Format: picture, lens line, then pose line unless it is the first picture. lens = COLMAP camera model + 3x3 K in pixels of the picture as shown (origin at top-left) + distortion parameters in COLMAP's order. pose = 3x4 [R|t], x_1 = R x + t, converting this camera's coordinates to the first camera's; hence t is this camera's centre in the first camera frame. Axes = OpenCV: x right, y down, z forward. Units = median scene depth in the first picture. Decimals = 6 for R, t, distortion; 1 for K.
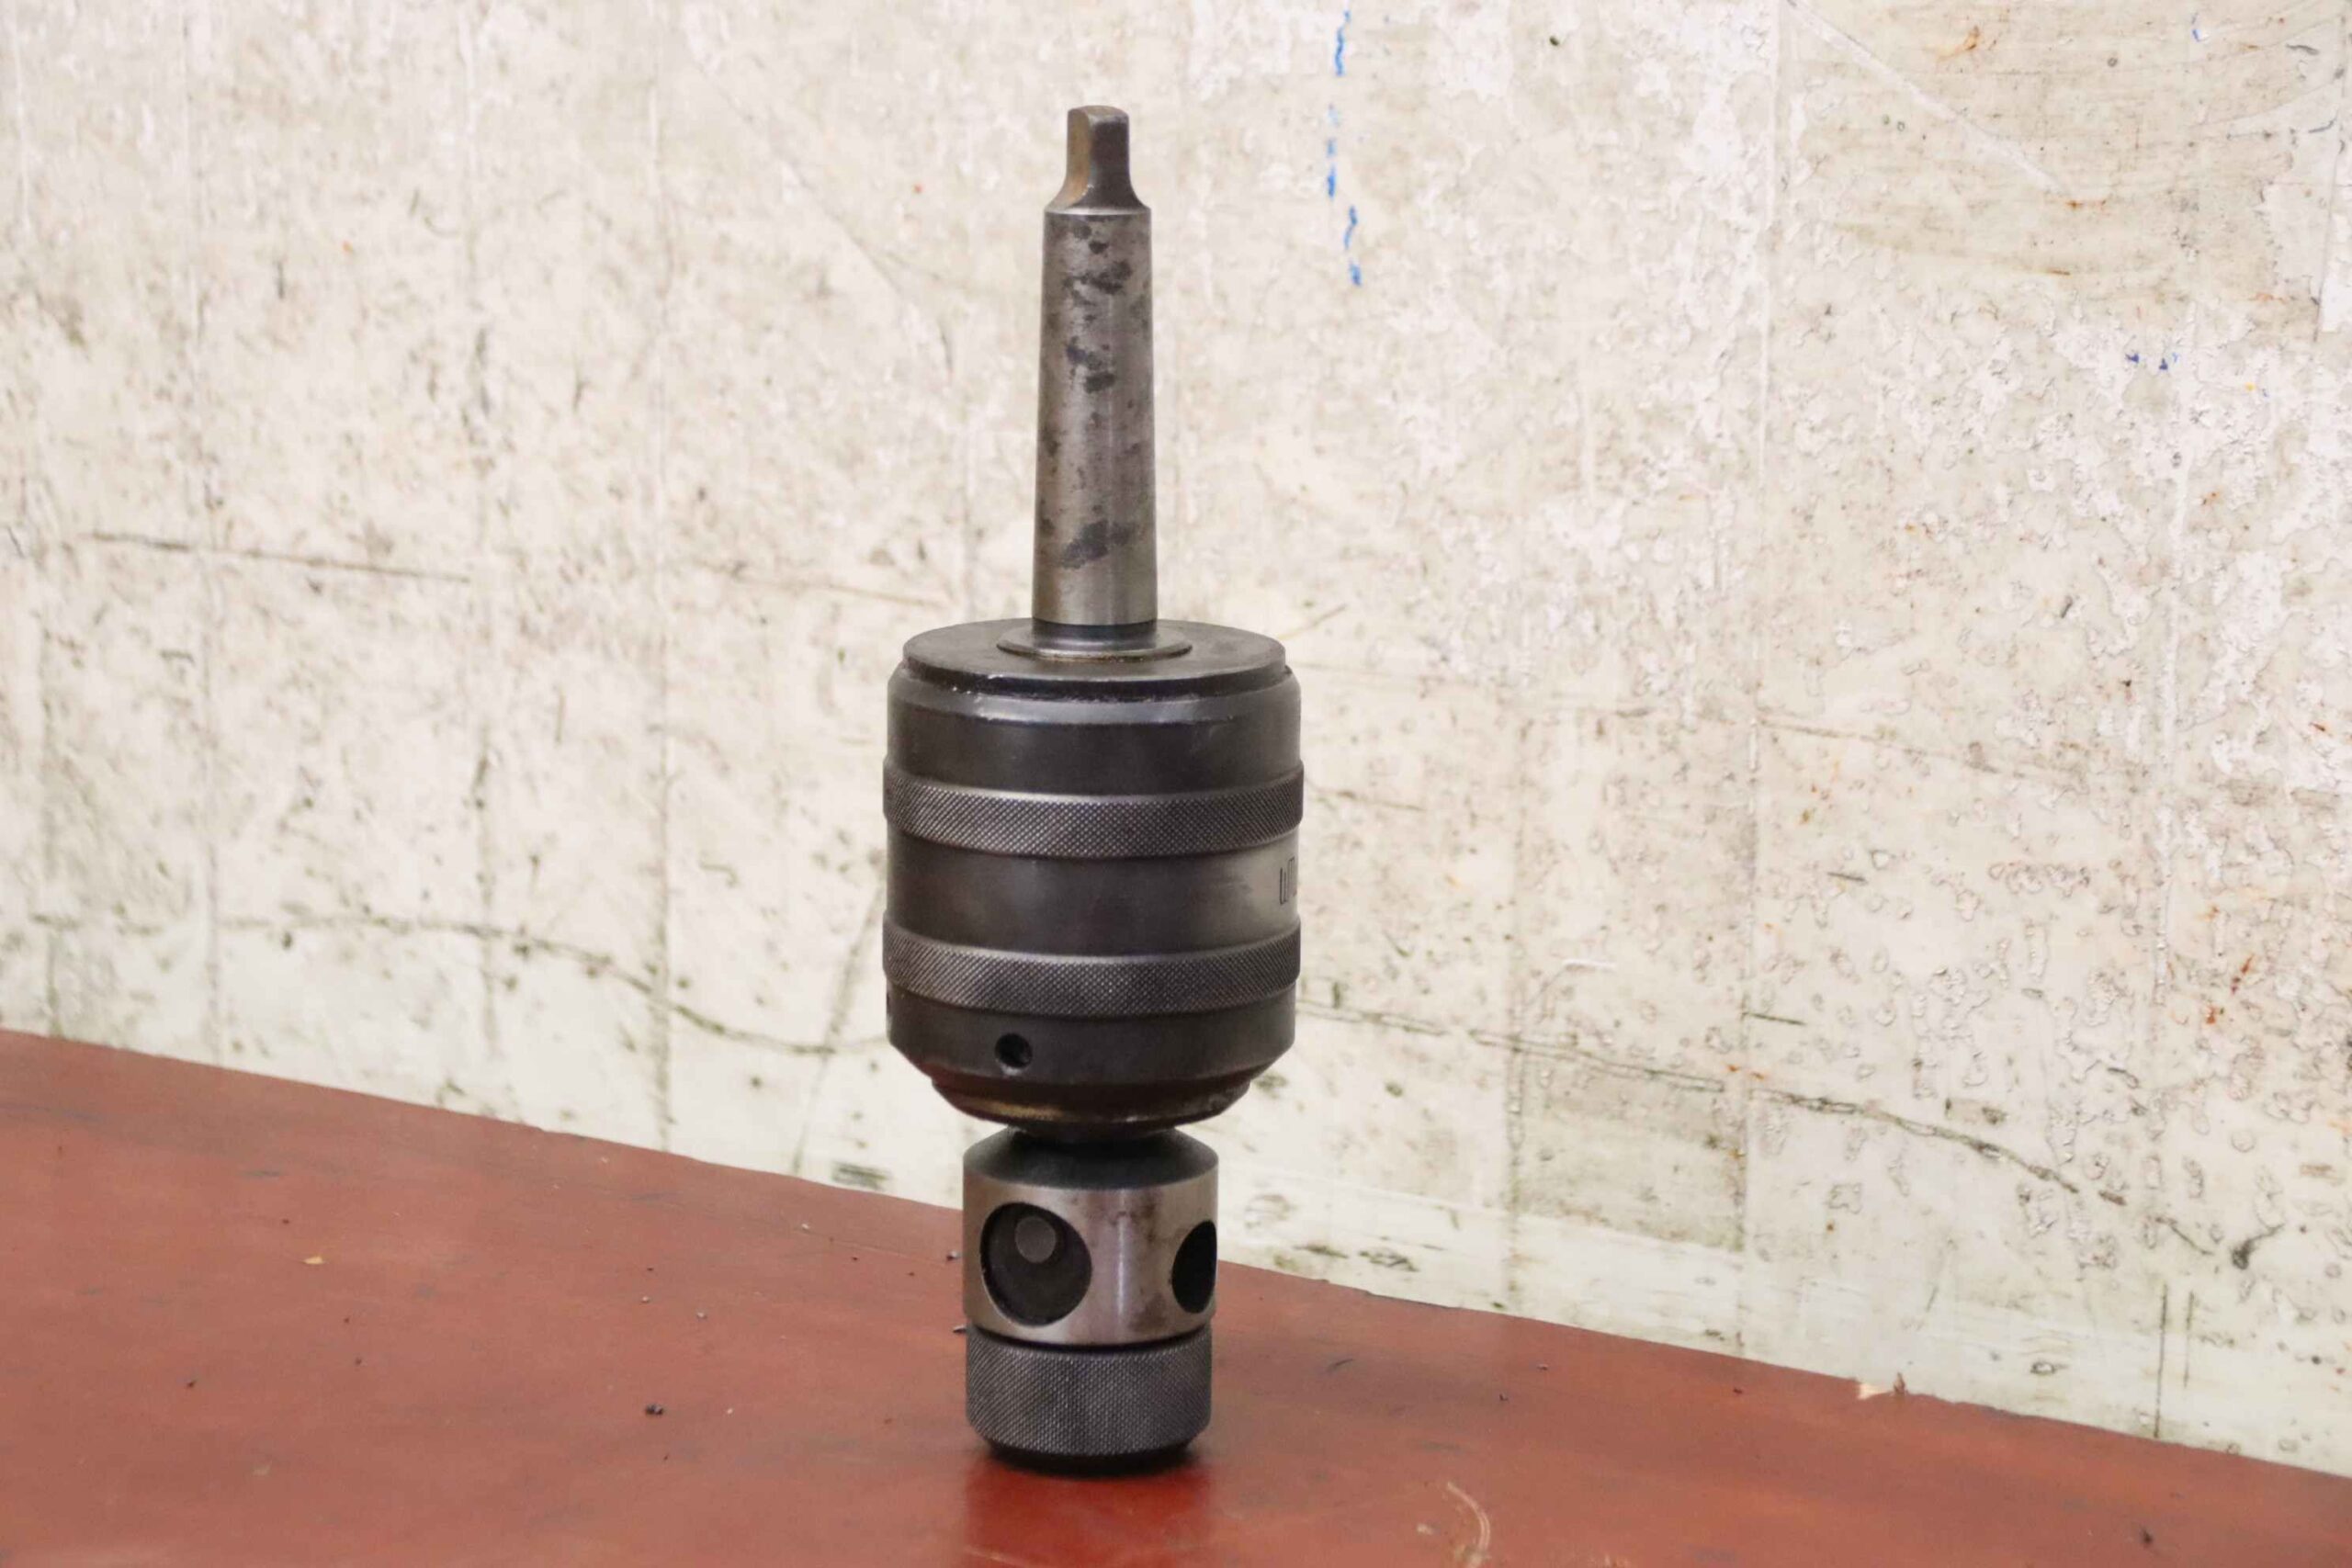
lens RADIAL K [[5958.9, 0, 1175.7], [0, 5958.9, 803.1], [0, 0, 1]] dist [0.403198, 0.000000]
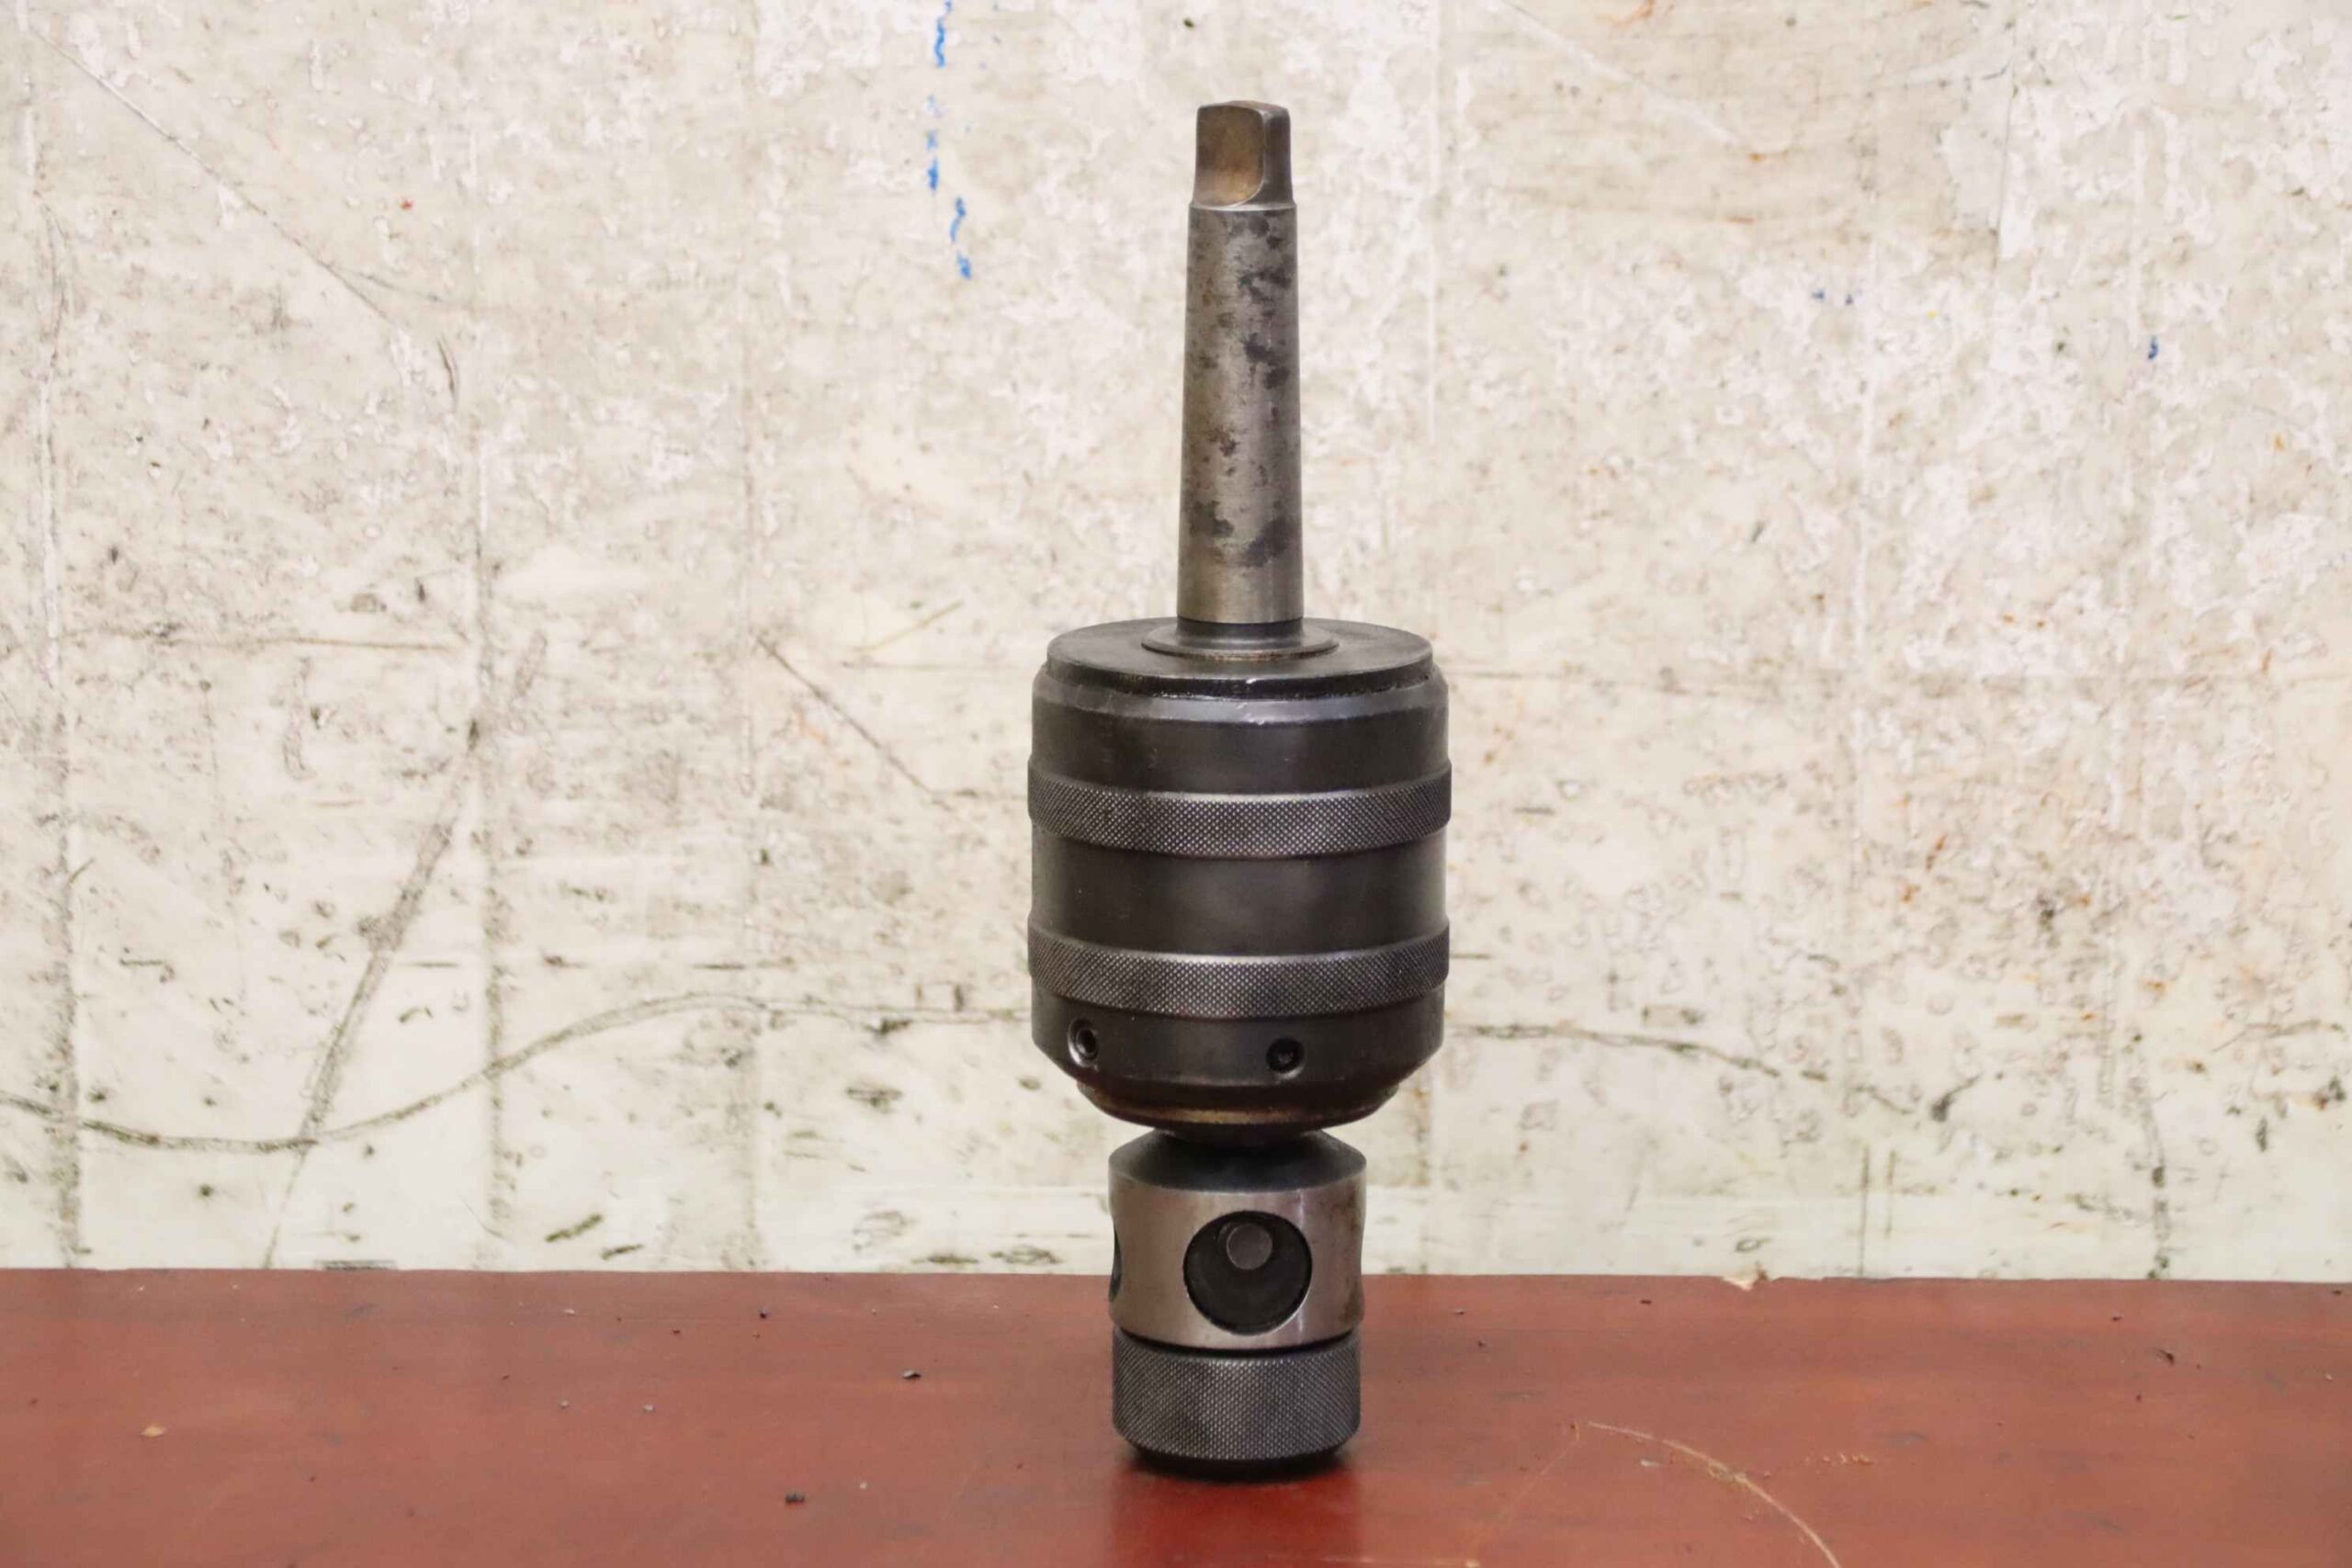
lens RADIAL K [[6041.3, 0, 1172.8], [0, 6041.3, 781.5], [0, 0, 1]] dist [0.434313, 0.000000]
pose [[0.816318, -0.106752, 0.567652, -0.524893], [0.109008, 0.993585, 0.030092, -0.030557], [-0.567223, 0.037314, 0.822719, 0.160831]]
